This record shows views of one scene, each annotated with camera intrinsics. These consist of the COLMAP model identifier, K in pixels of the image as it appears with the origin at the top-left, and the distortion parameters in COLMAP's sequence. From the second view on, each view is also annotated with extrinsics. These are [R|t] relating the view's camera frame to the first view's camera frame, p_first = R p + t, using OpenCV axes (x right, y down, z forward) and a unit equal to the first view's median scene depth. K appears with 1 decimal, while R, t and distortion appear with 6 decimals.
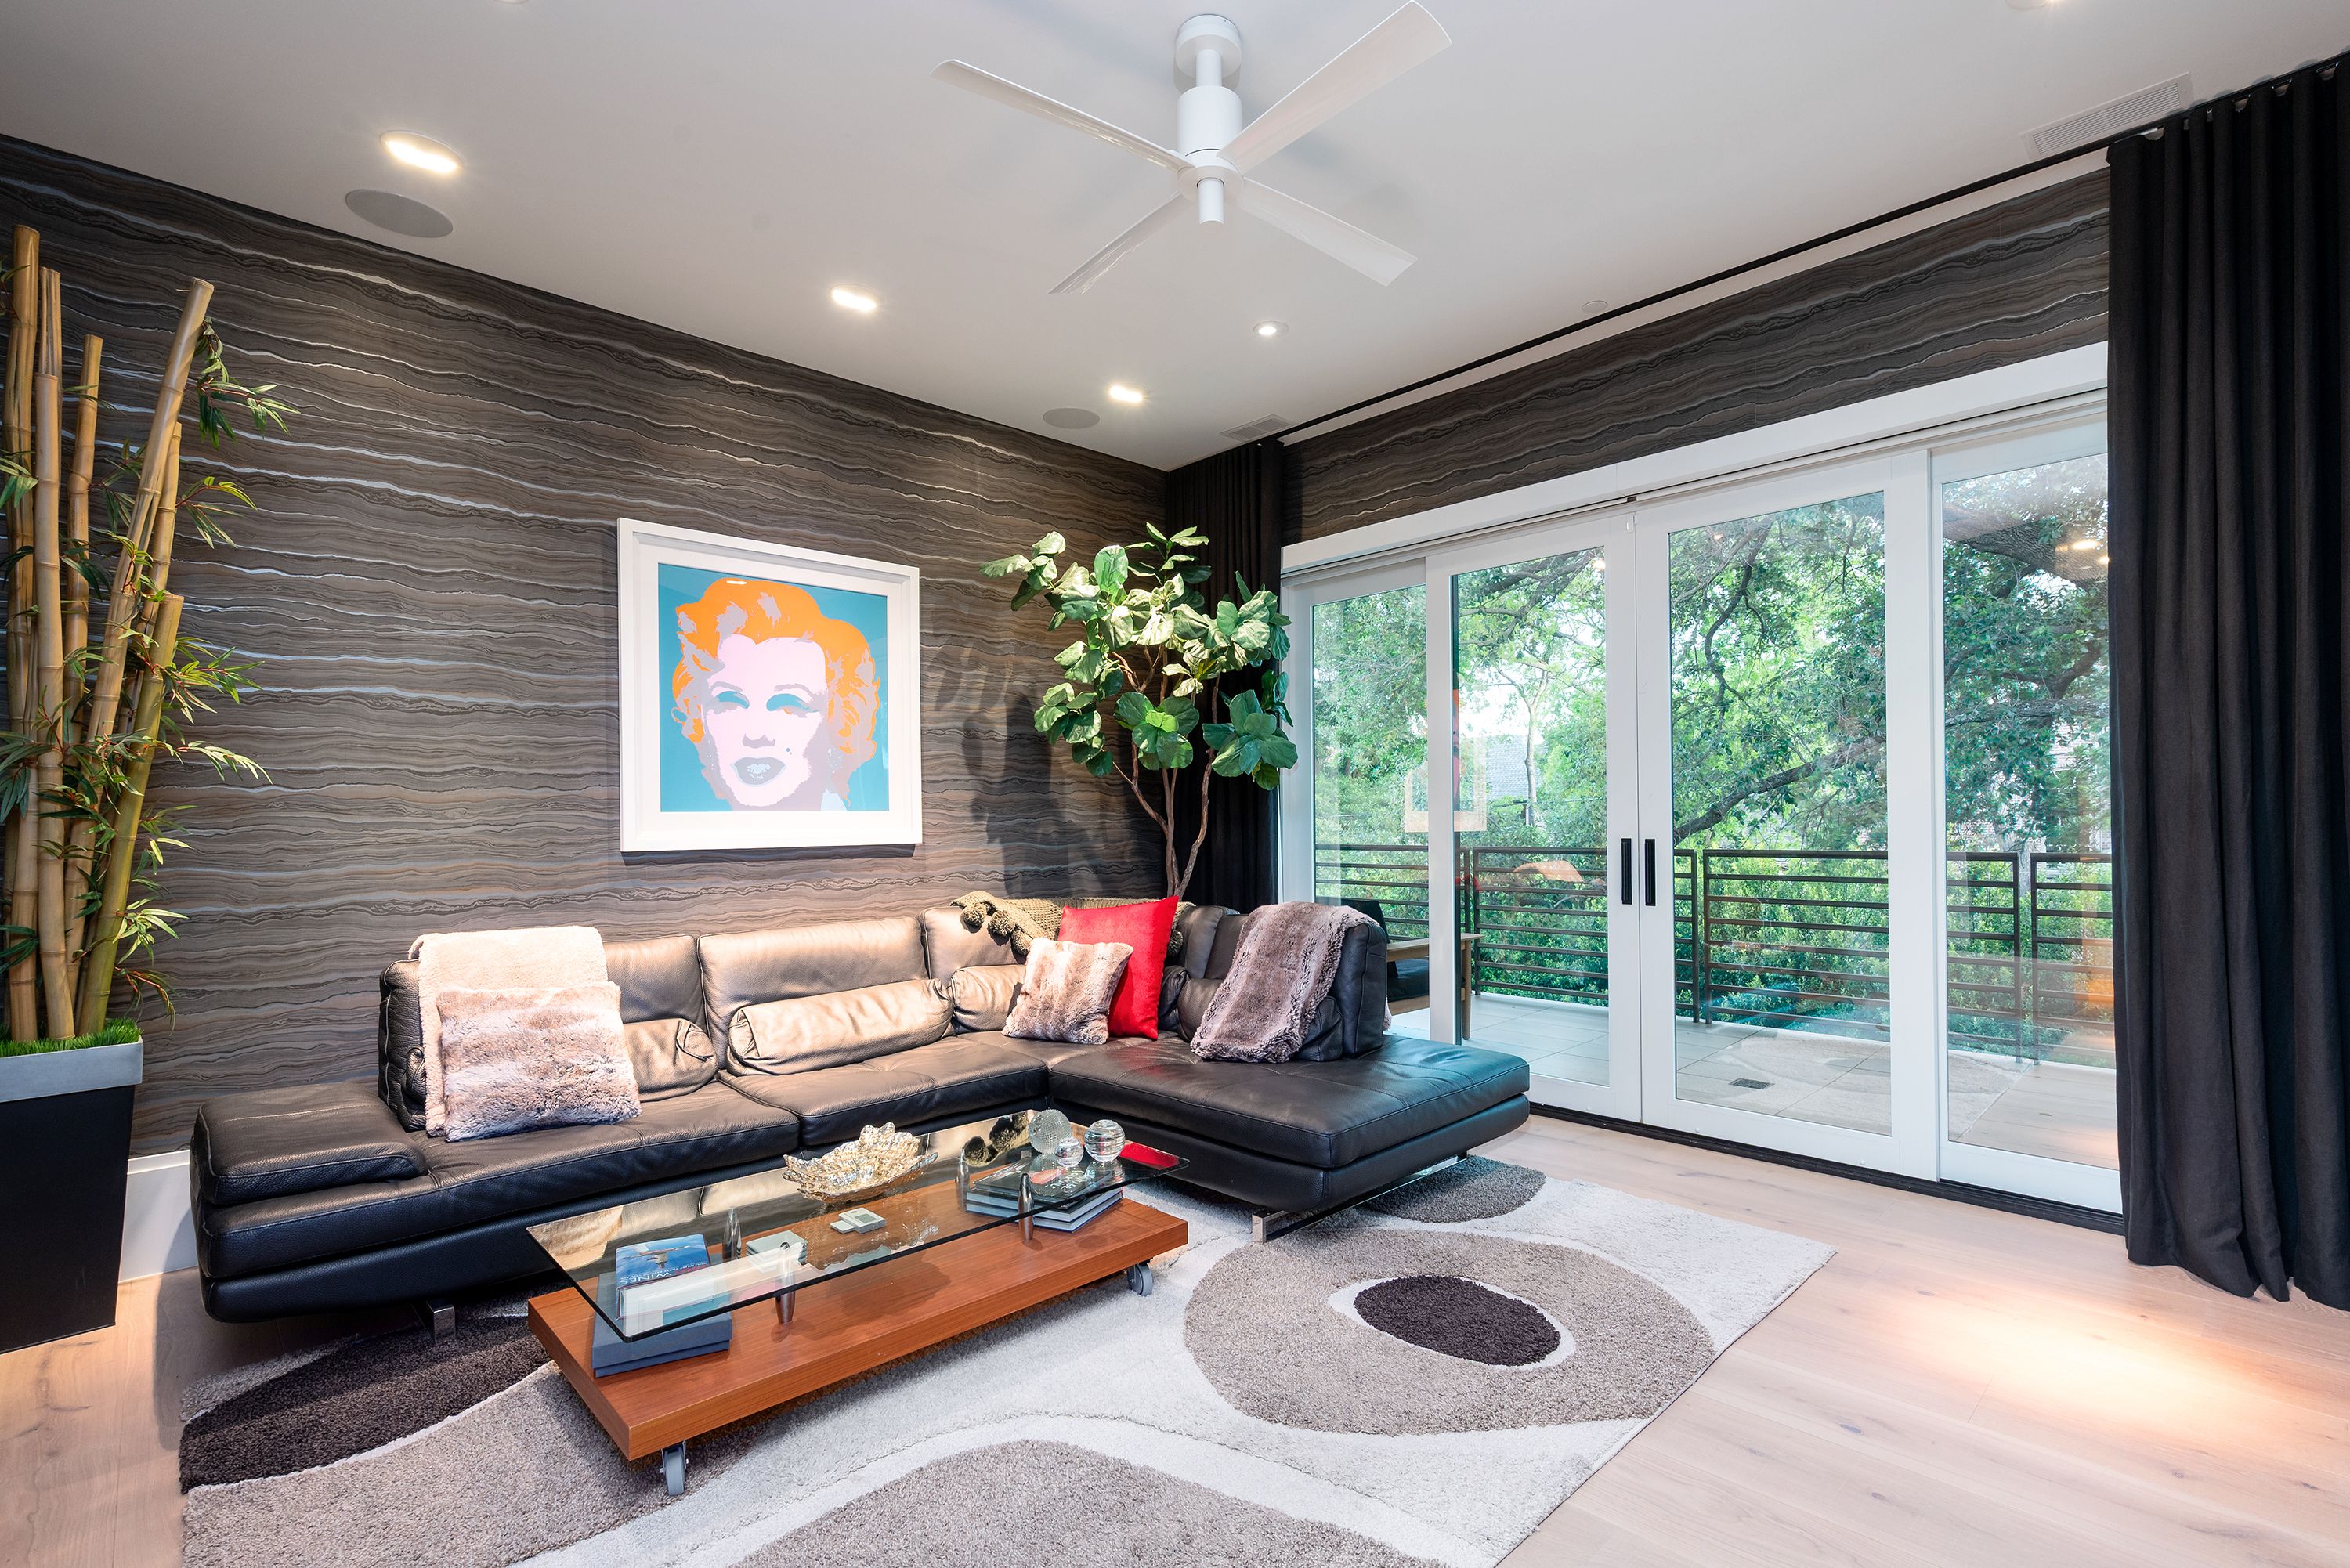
lens RADIAL K [[1078.6, 0, 1175.0], [0, 1078.6, 801.5], [0, 0, 1]] dist [0.009633, 0.000255]
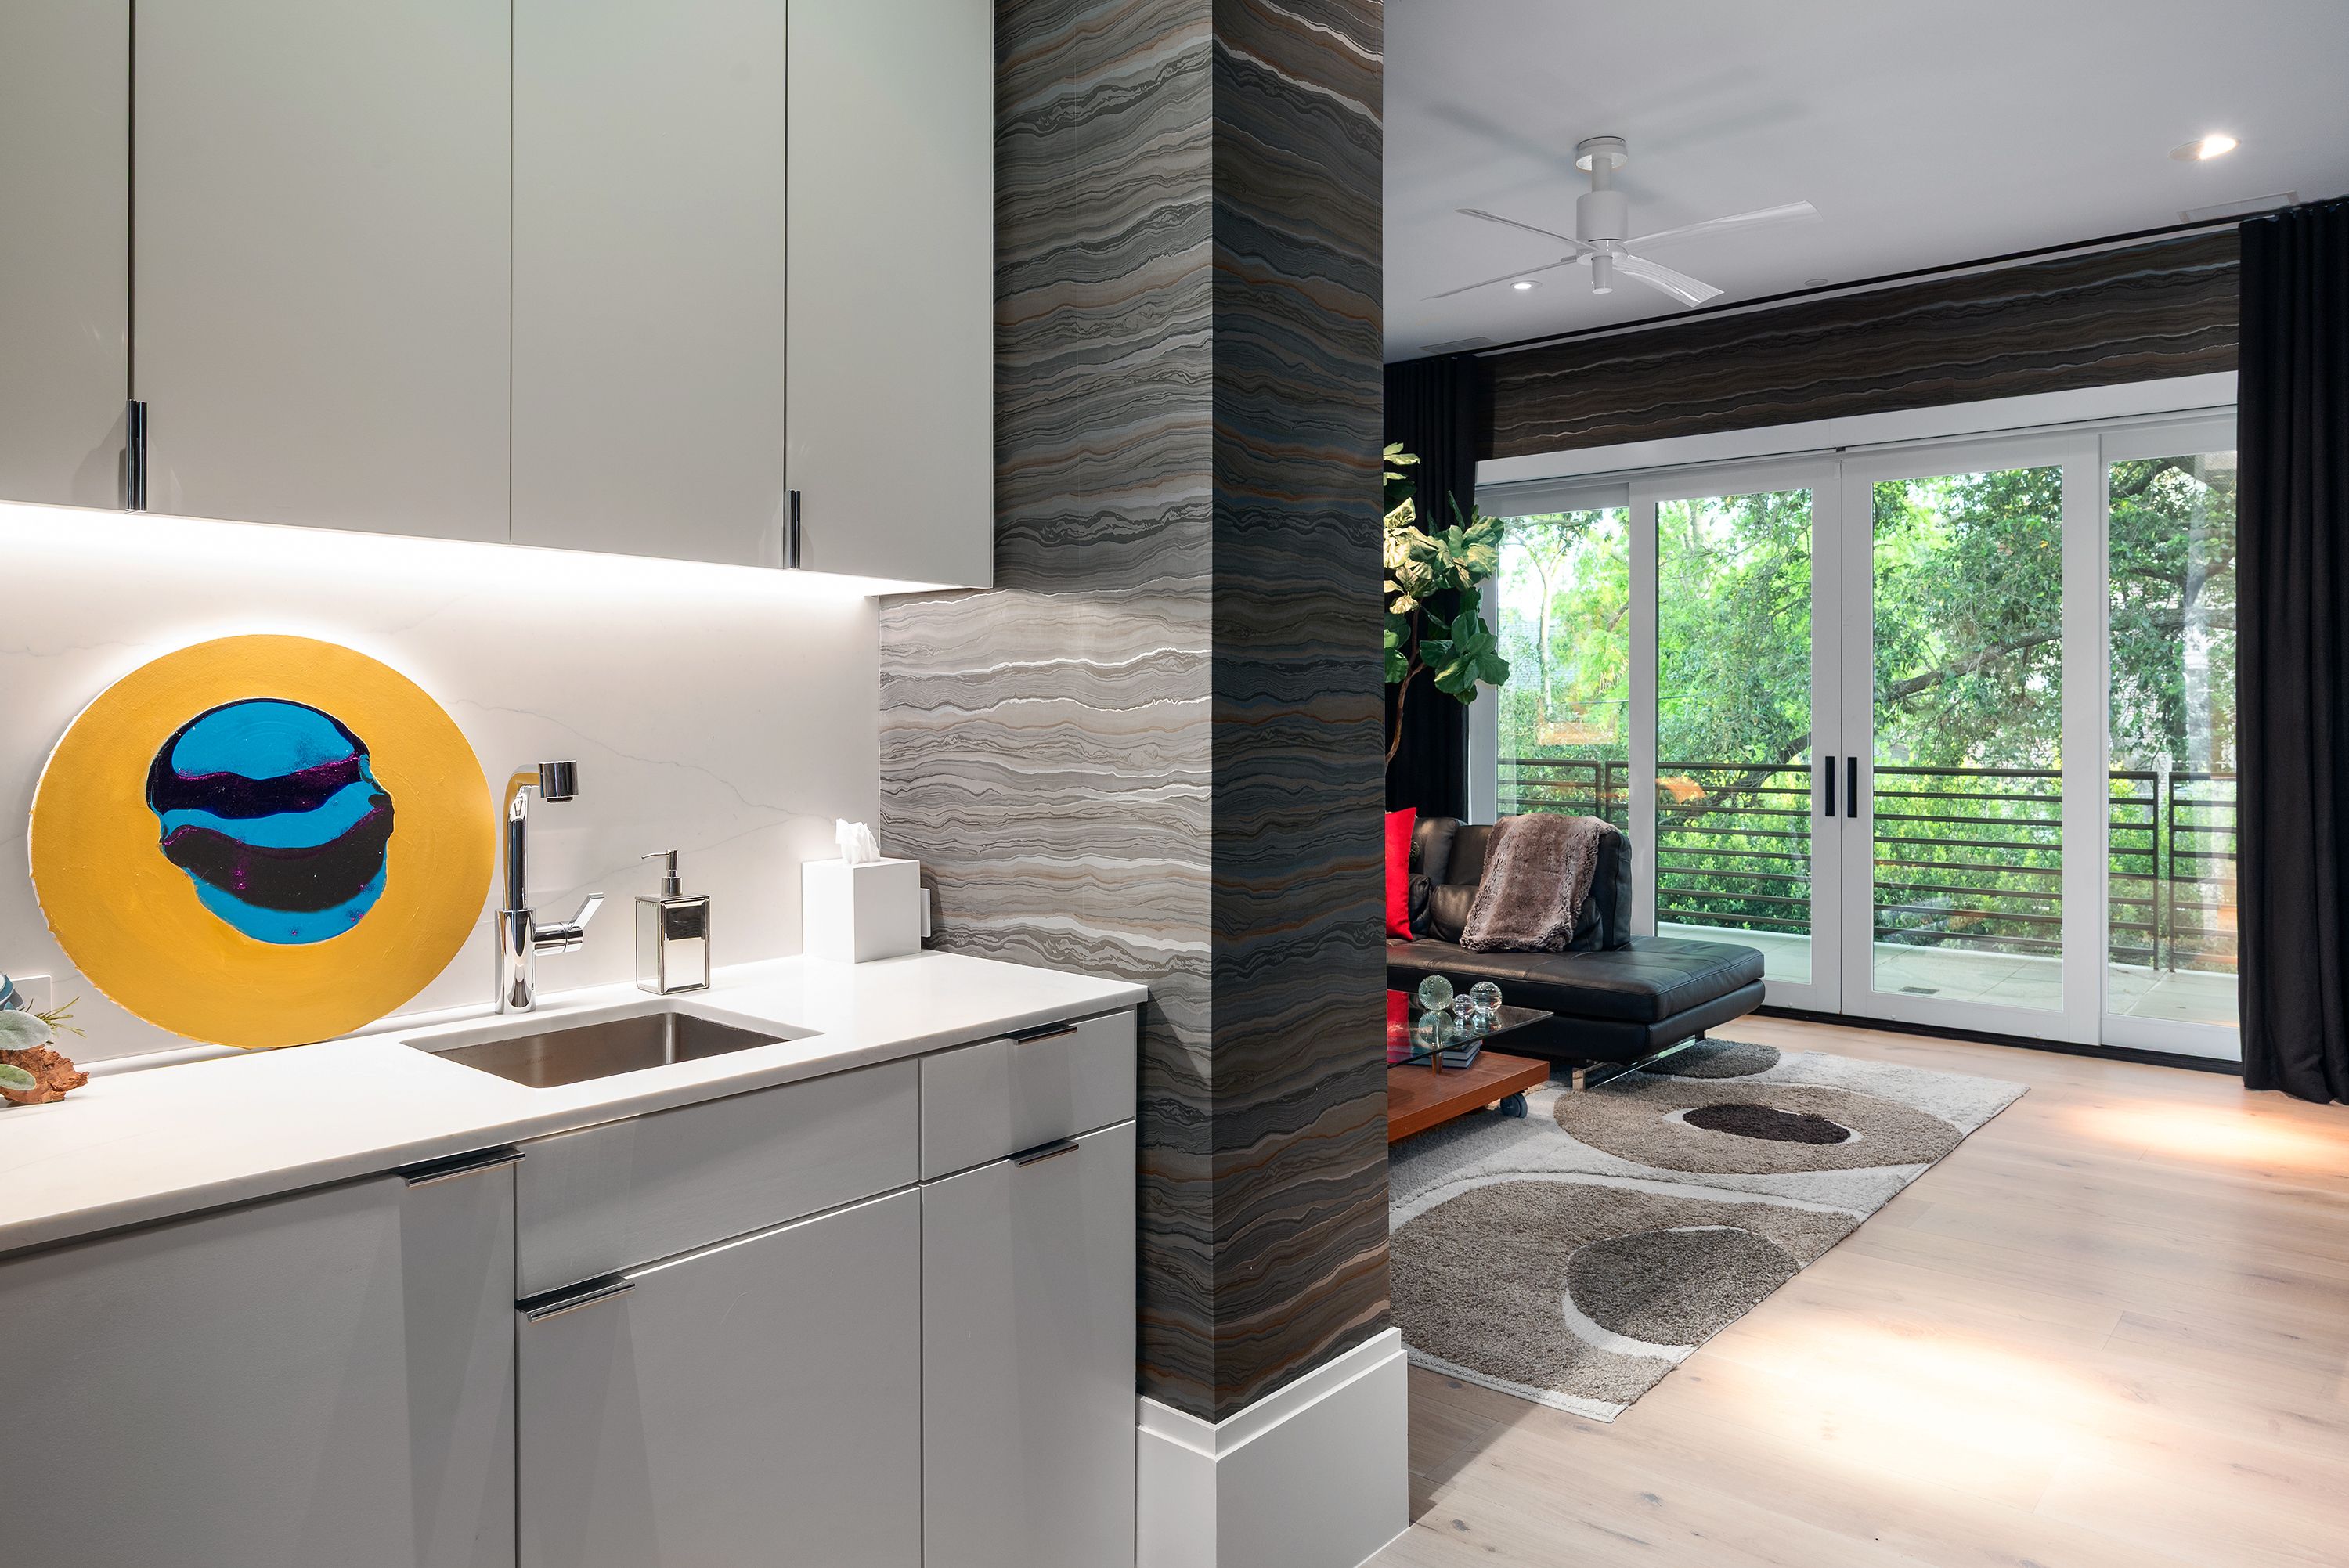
lens RADIAL K [[1496.3, 0, 1169.2], [0, 1496.3, 696.0], [0, 0, 1]] dist [-0.001844, 0.004798]
pose [[0.995865, 0.010341, 0.090254, -0.416611], [-0.010614, 0.999940, 0.002540, -0.025235], [-0.090222, -0.003487, 0.995916, -0.486277]]
